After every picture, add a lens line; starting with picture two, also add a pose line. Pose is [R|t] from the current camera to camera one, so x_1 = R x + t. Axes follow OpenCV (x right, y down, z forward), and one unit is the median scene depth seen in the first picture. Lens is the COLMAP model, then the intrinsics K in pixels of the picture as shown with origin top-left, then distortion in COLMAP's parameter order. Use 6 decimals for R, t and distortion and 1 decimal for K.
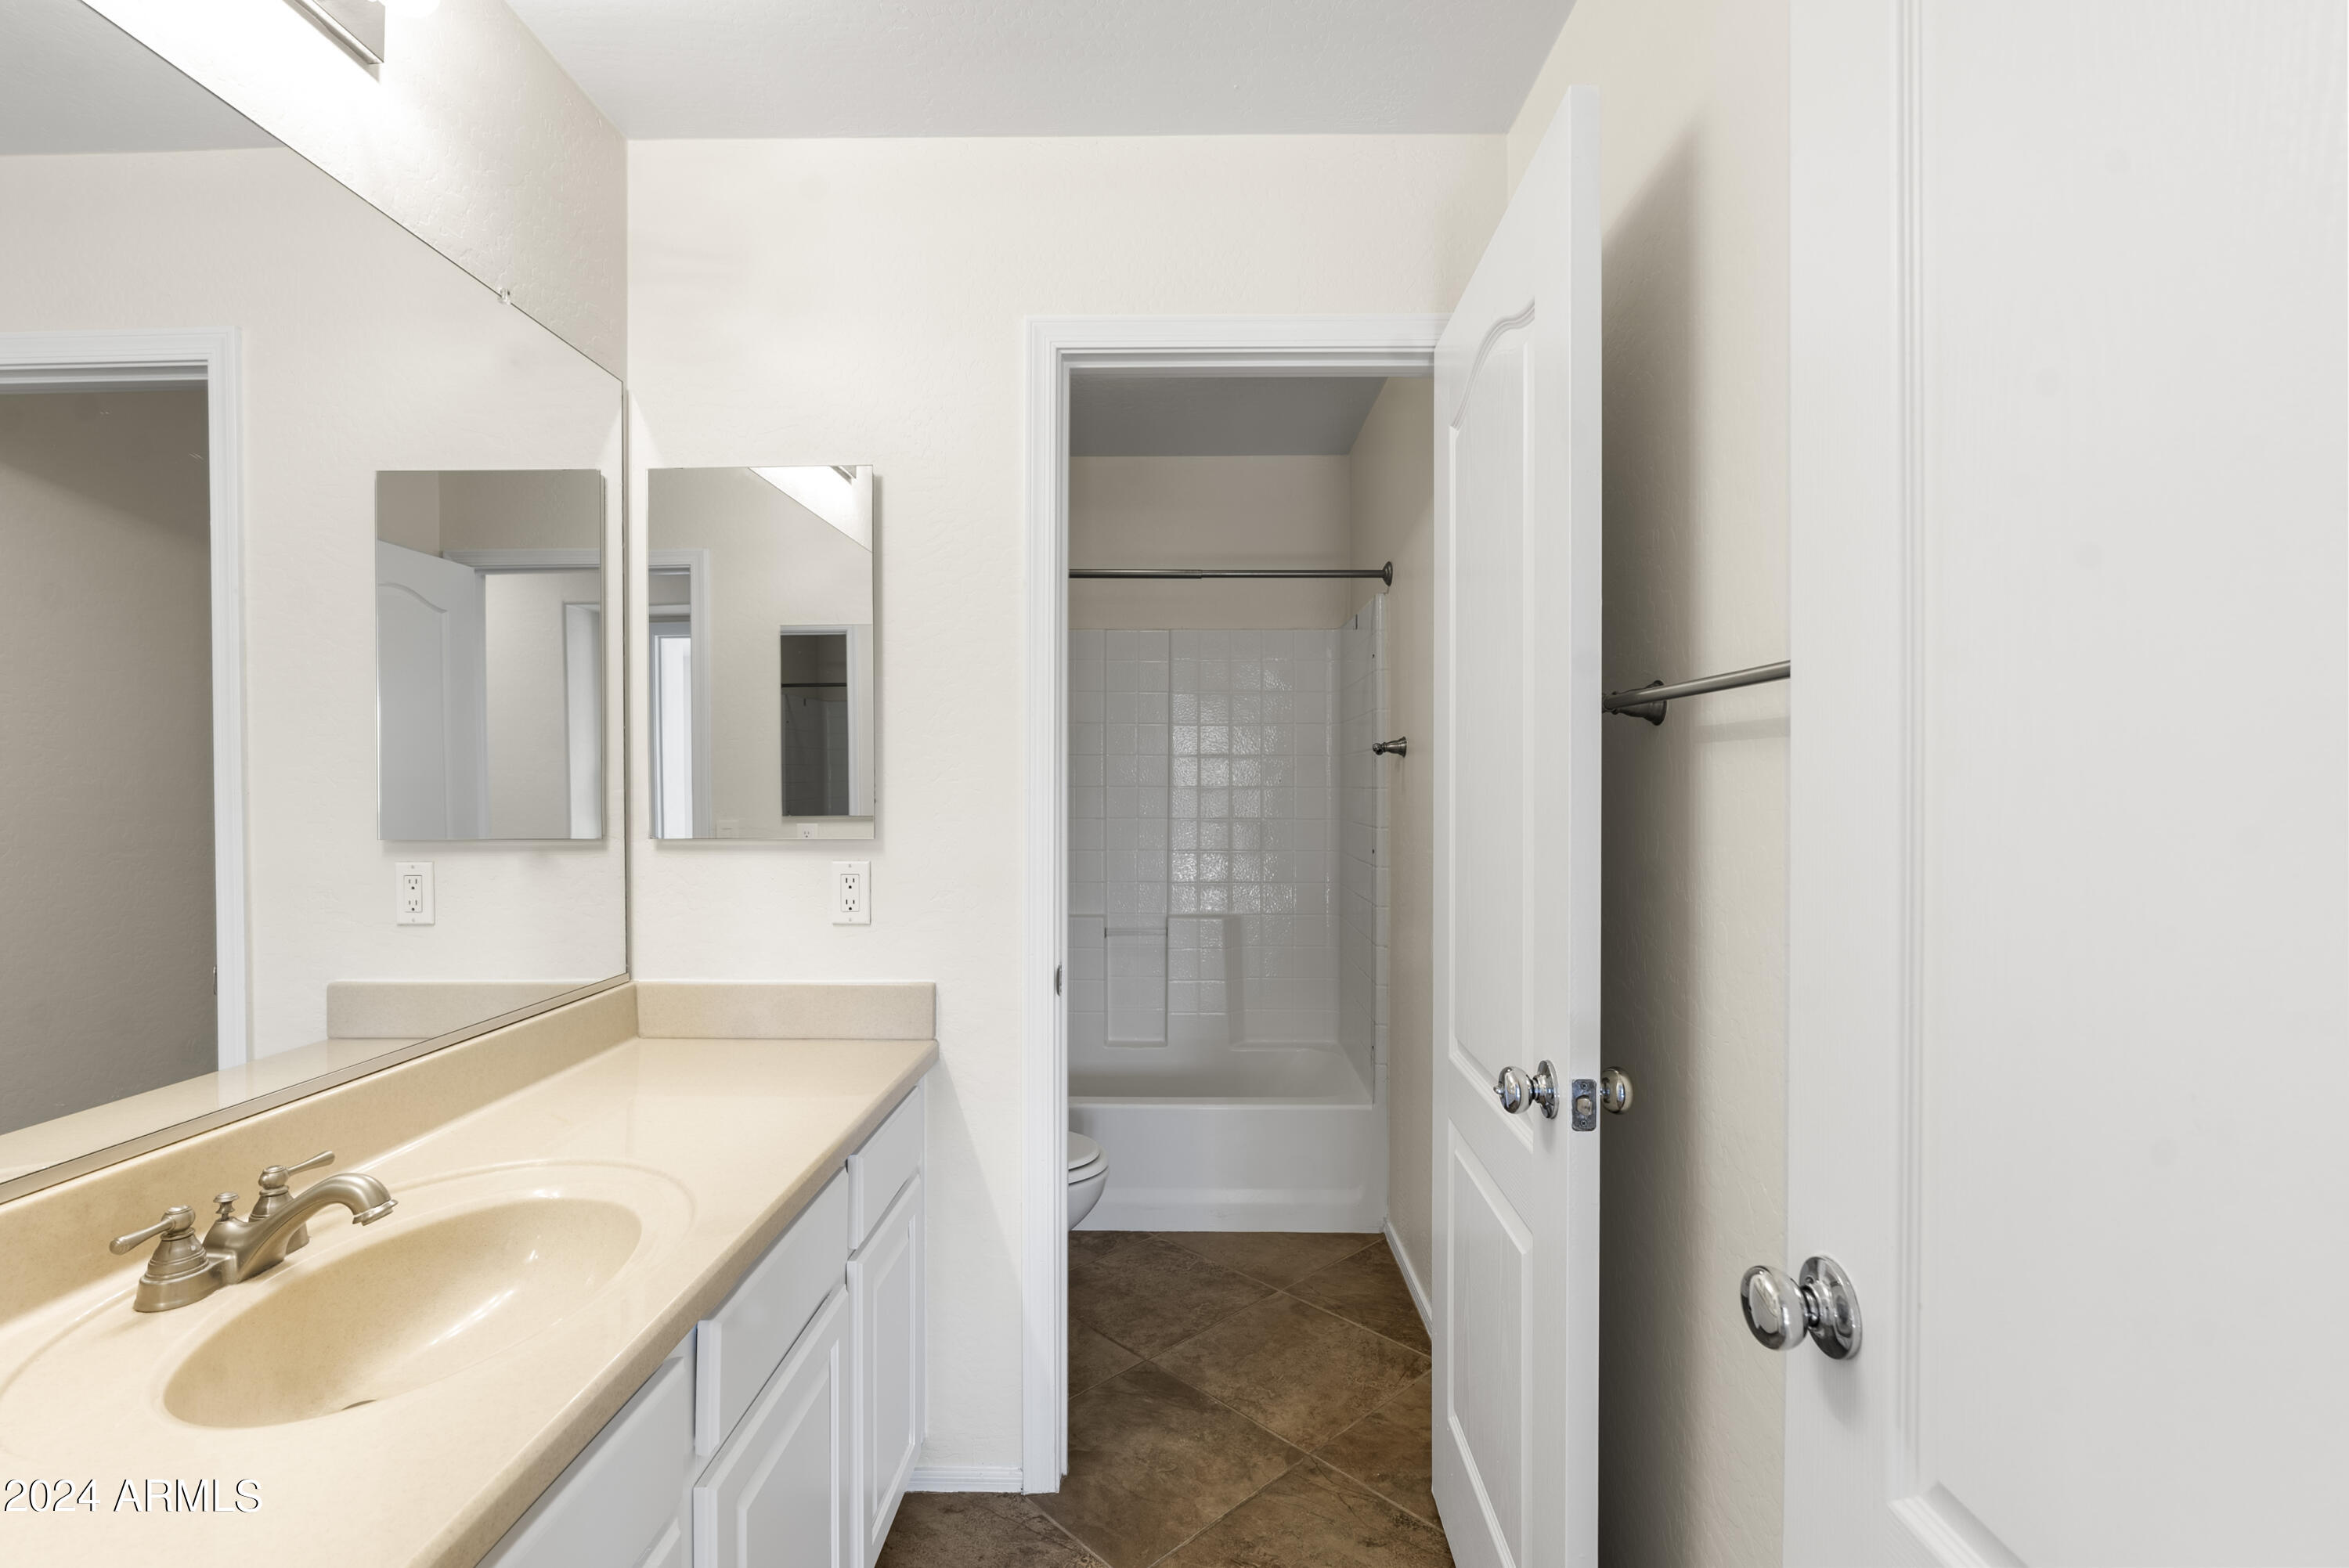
lens RADIAL K [[1074.4, 0, 1167.1], [0, 1074.4, 784.6], [0, 0, 1]] dist [-0.010213, 0.004162]
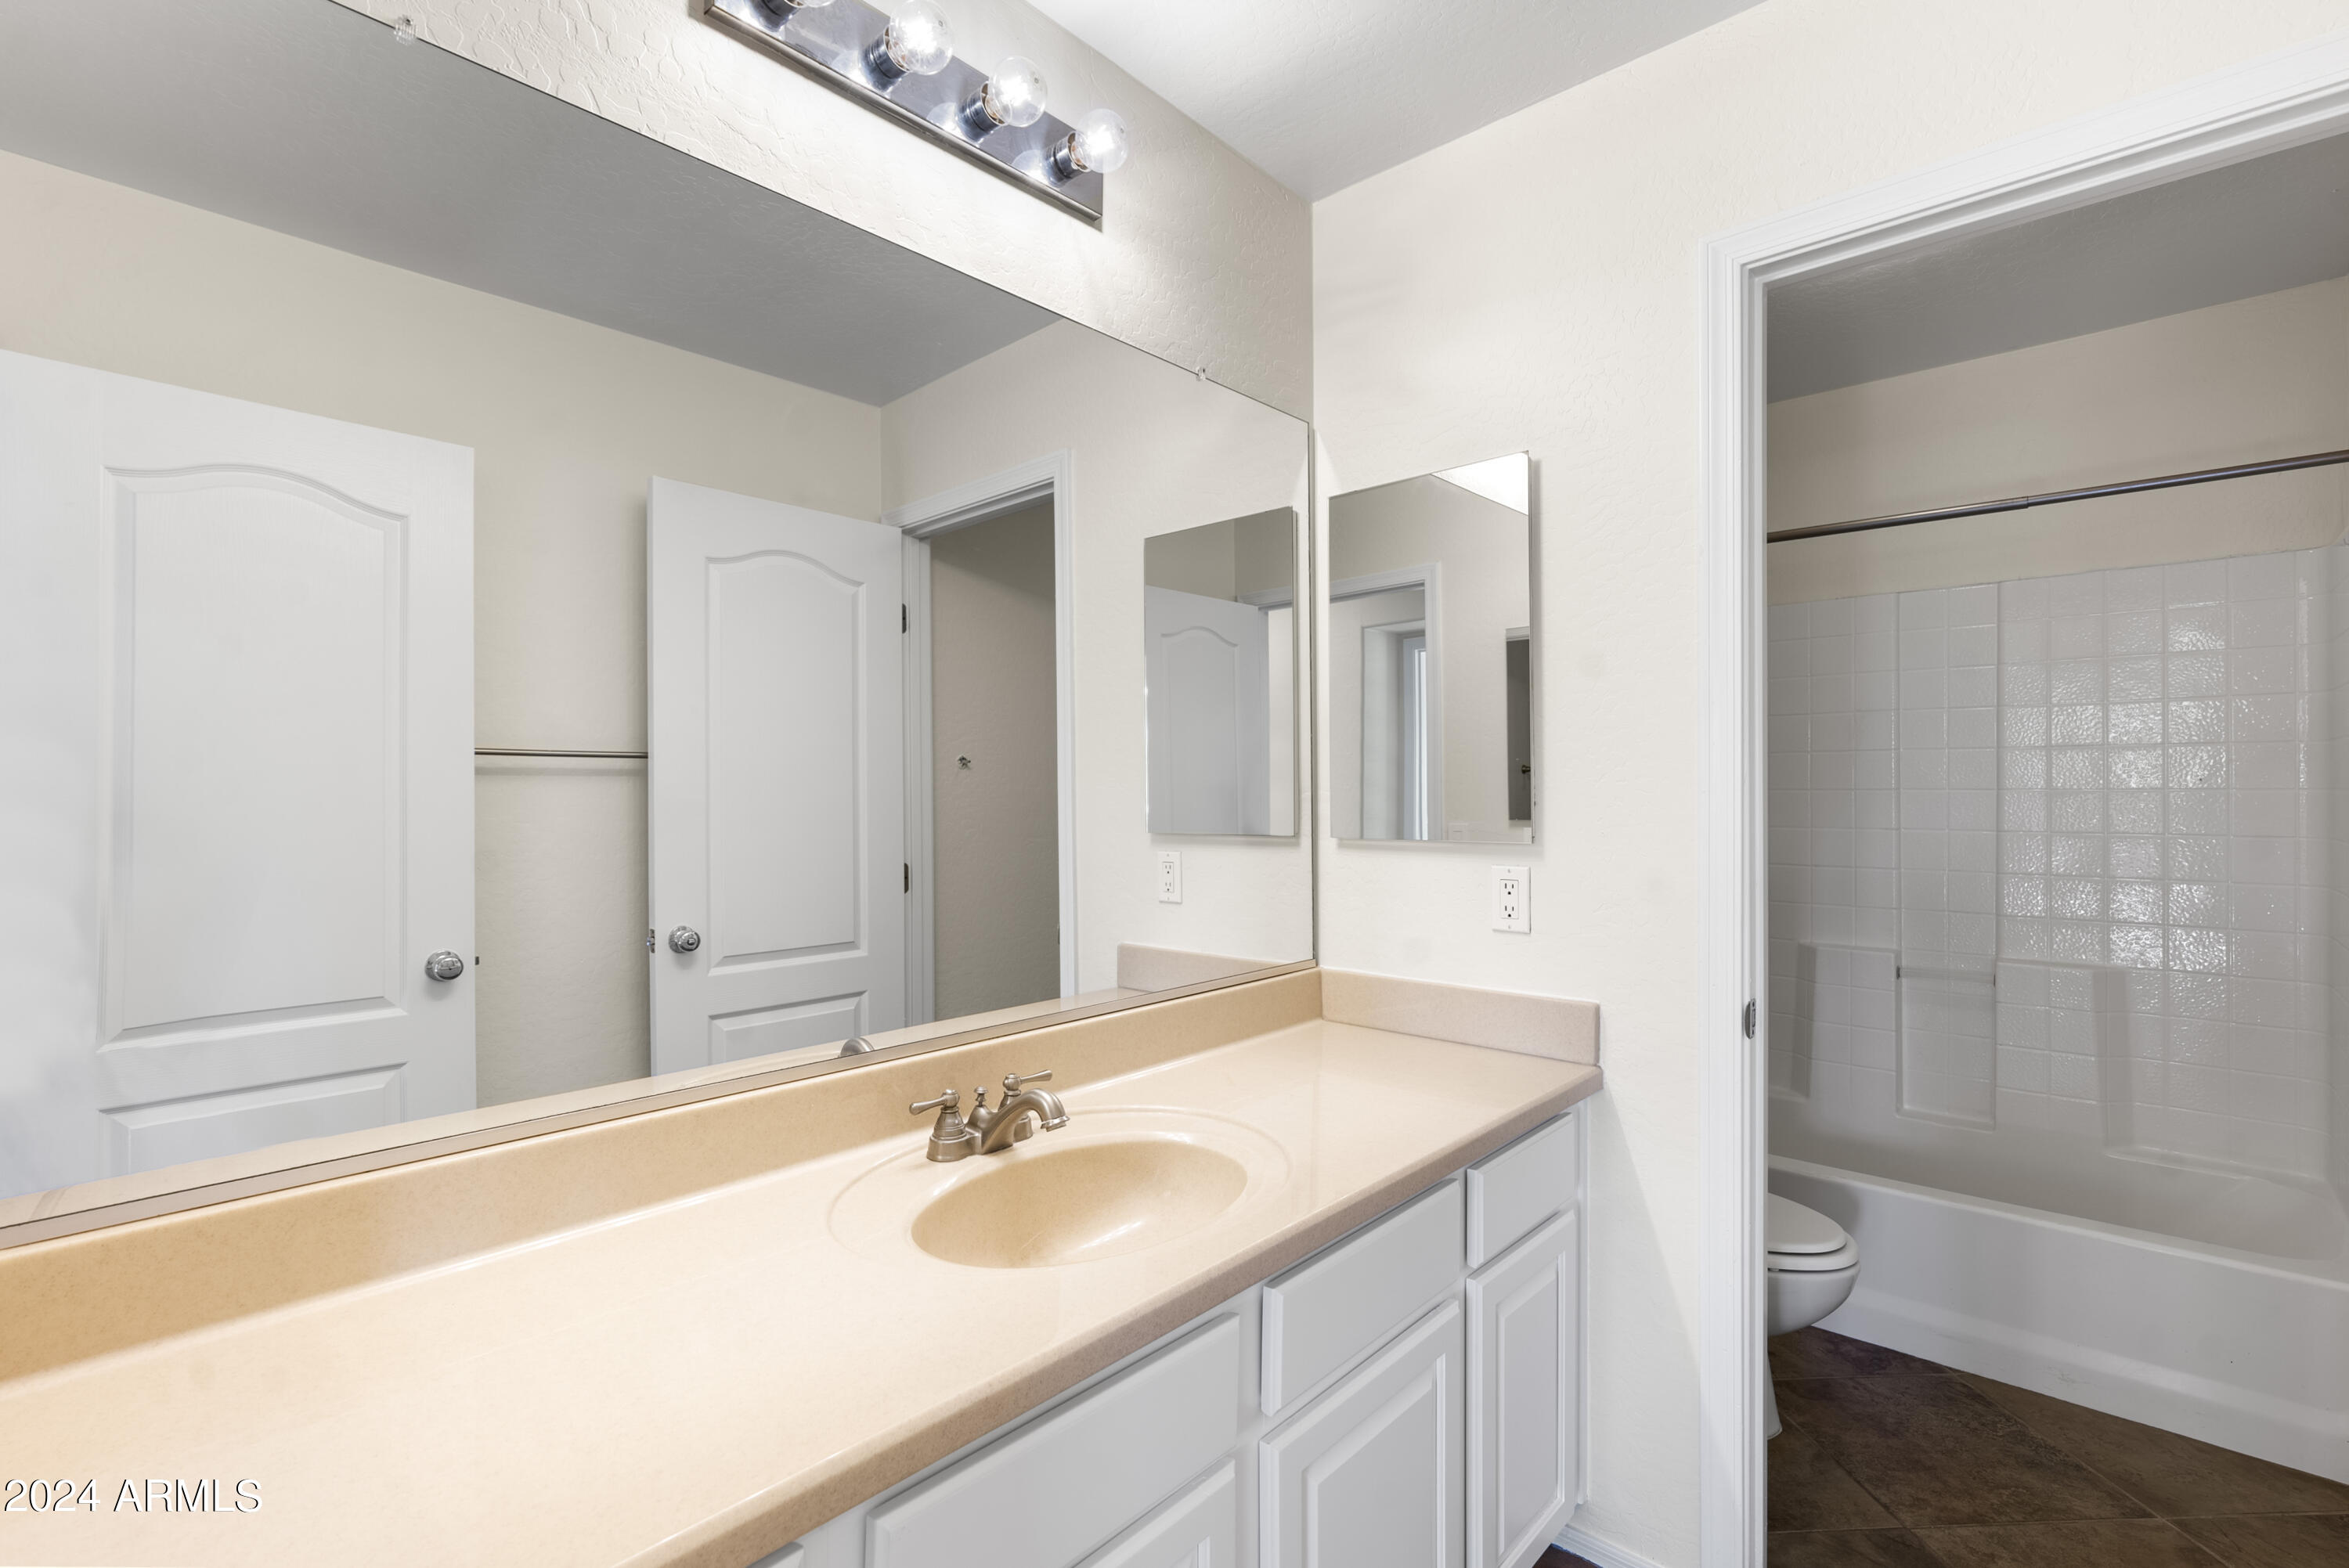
lens RADIAL K [[1074.4, 0, 1163.3], [0, 1074.4, 786.1], [0, 0, 1]] dist [-0.010213, 0.004162]
pose [[0.743692, -0.005015, -0.668503, 0.117377], [0.002534, 0.999986, -0.004682, 0.003251], [0.668517, 0.001788, 0.743695, 0.076477]]
